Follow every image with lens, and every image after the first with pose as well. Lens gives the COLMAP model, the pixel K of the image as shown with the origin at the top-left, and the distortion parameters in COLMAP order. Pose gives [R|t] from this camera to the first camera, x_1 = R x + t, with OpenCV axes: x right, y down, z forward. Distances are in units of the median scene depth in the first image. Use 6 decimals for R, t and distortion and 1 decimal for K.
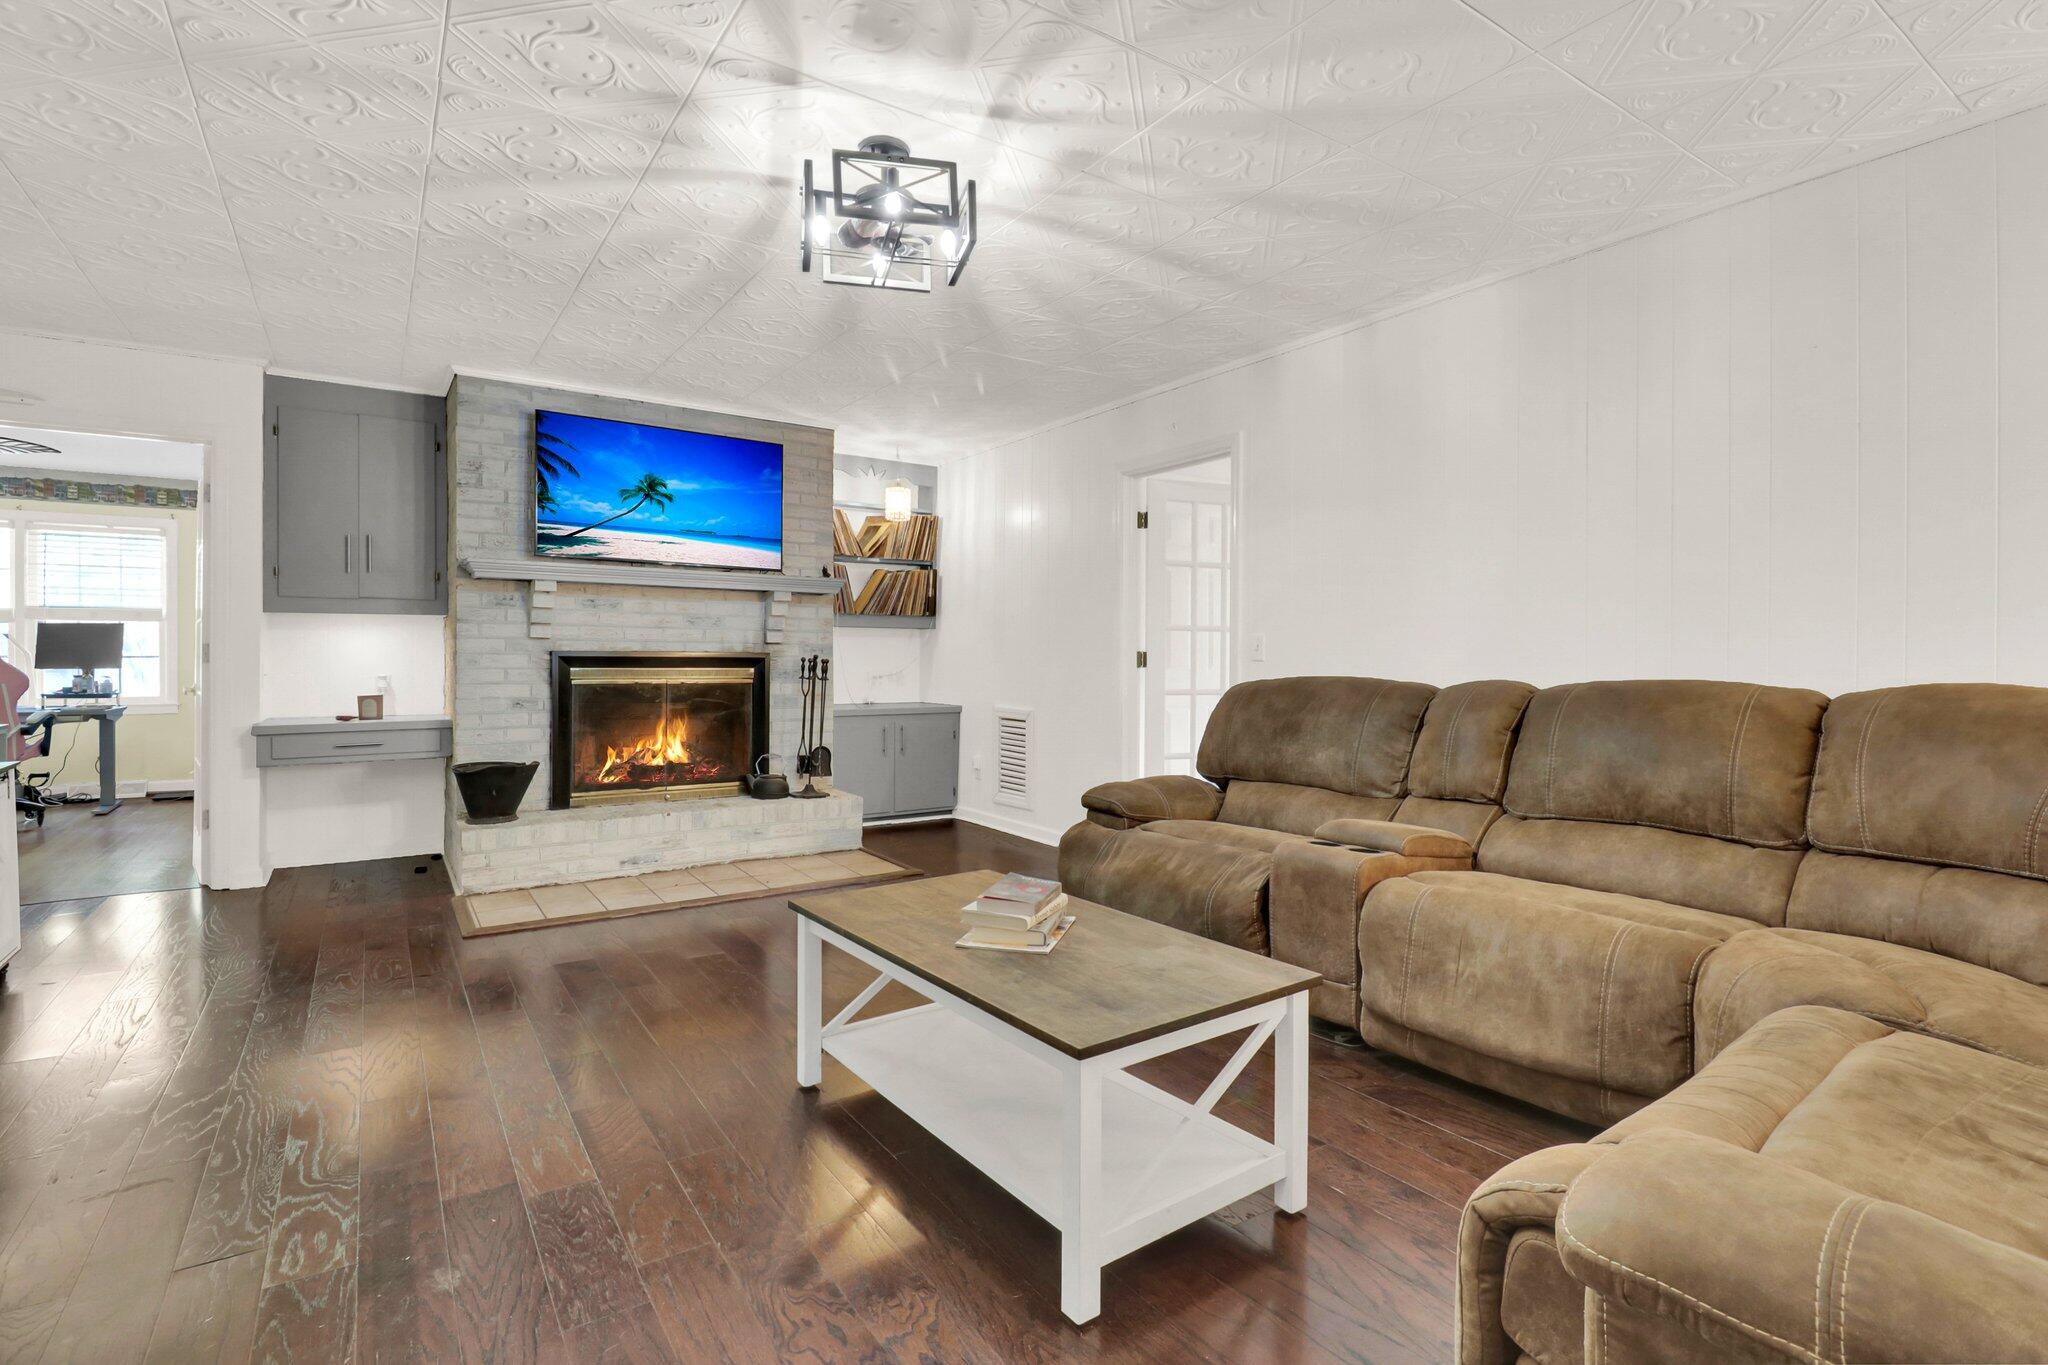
lens RADIAL K [[979.4, 0, 1082.9], [0, 979.4, 688.0], [0, 0, 1]] dist [0.025709, -0.026853]
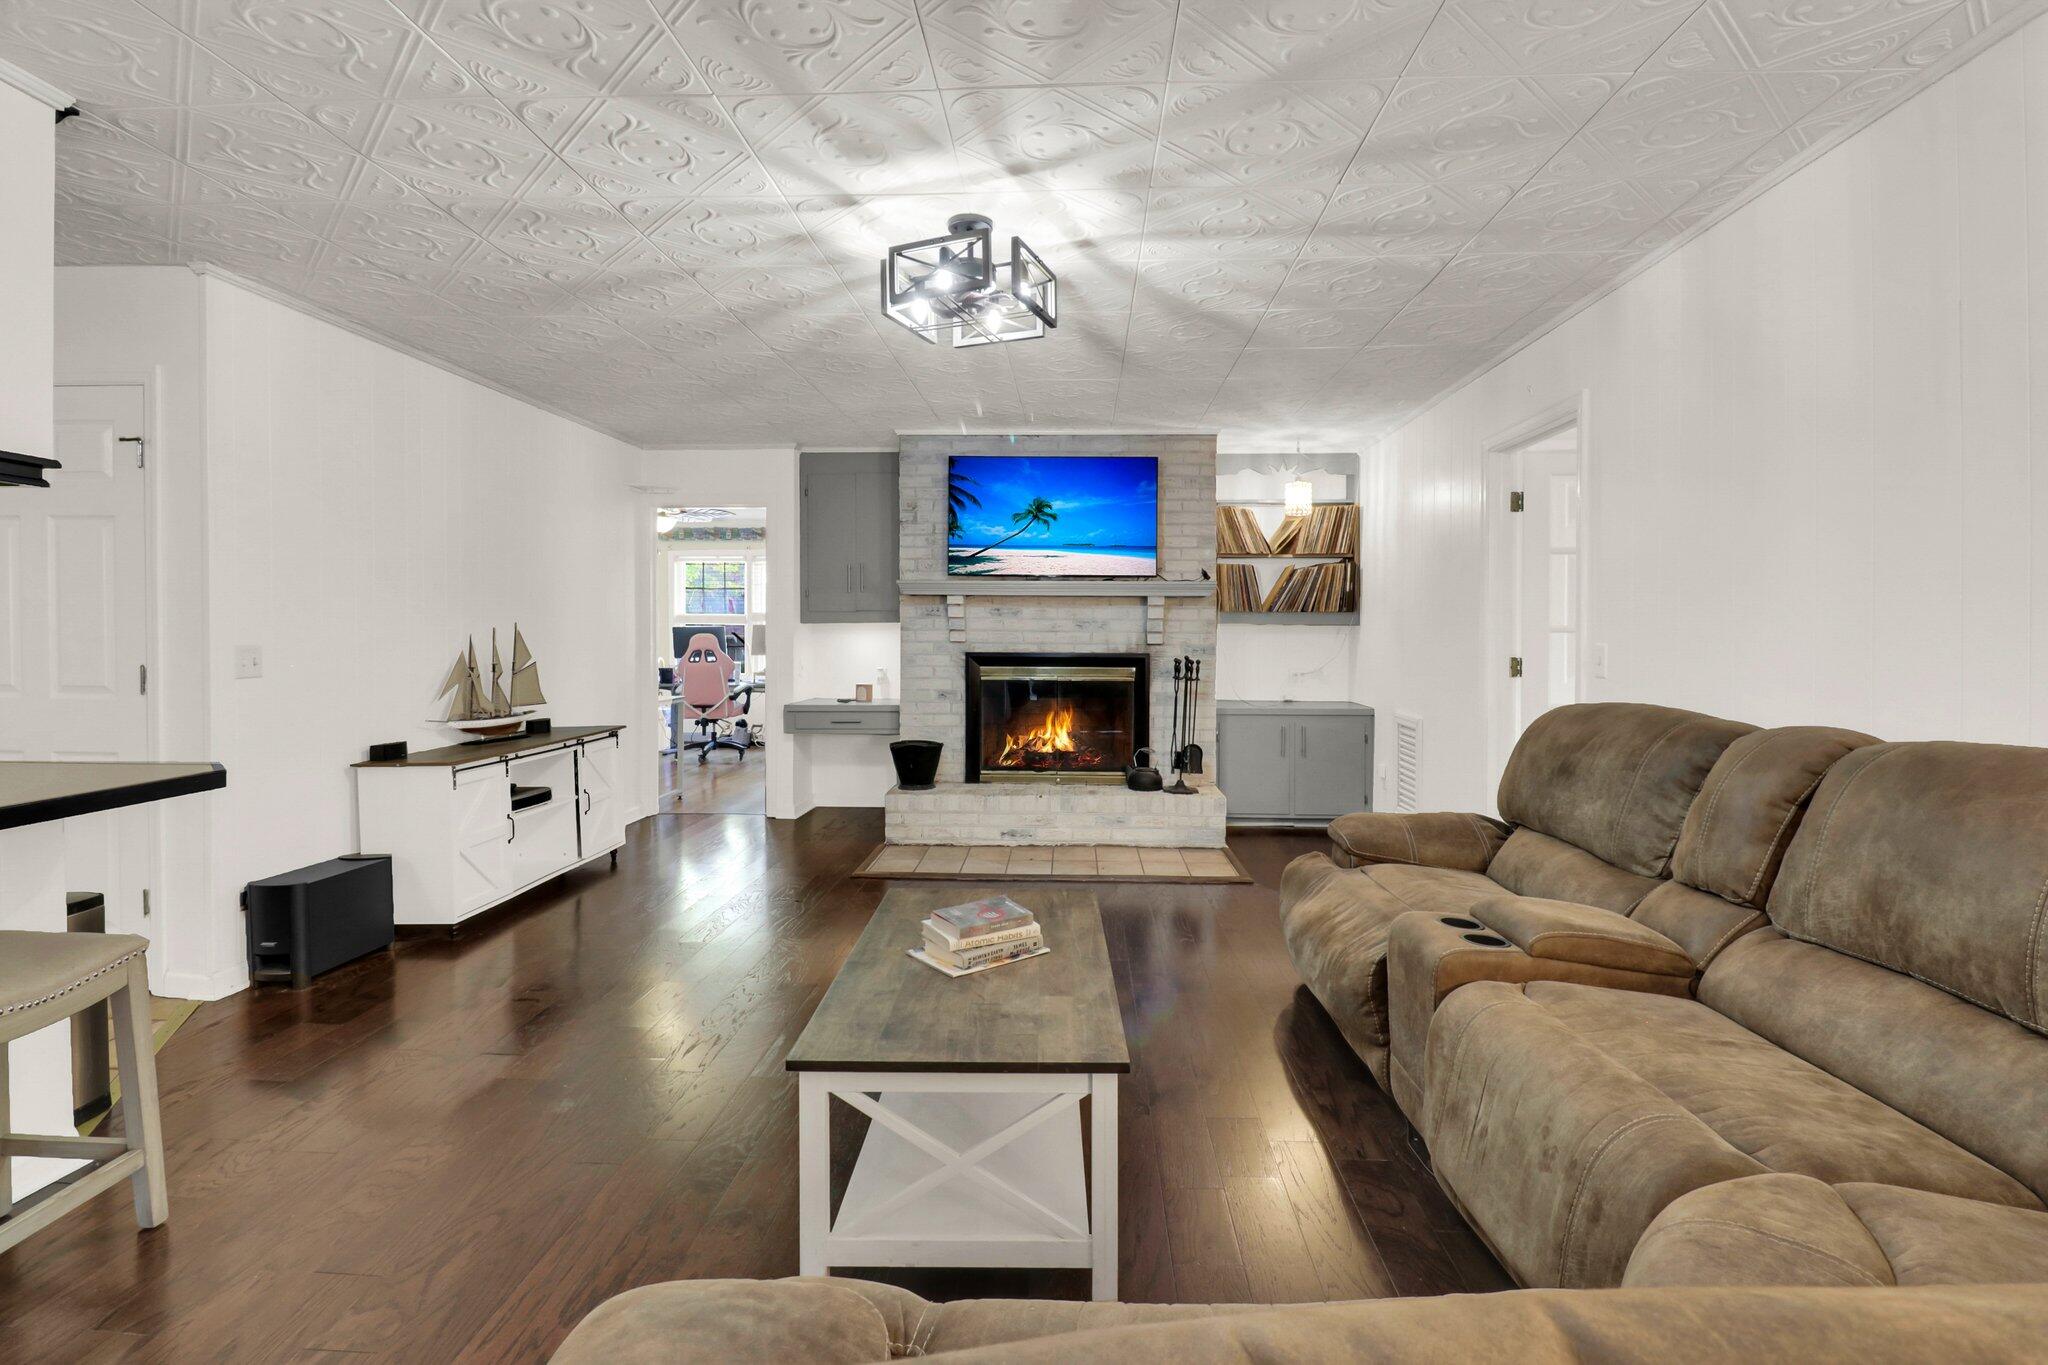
lens RADIAL K [[993.3, 0, 1029.8], [0, 993.3, 671.2], [0, 0, 1]] dist [-0.004111, -0.001021]
pose [[0.792186, 0.022693, -0.609858, 0.260854], [-0.020675, 0.999733, 0.010344, -0.027586], [0.609930, 0.004415, 0.792443, 0.077417]]
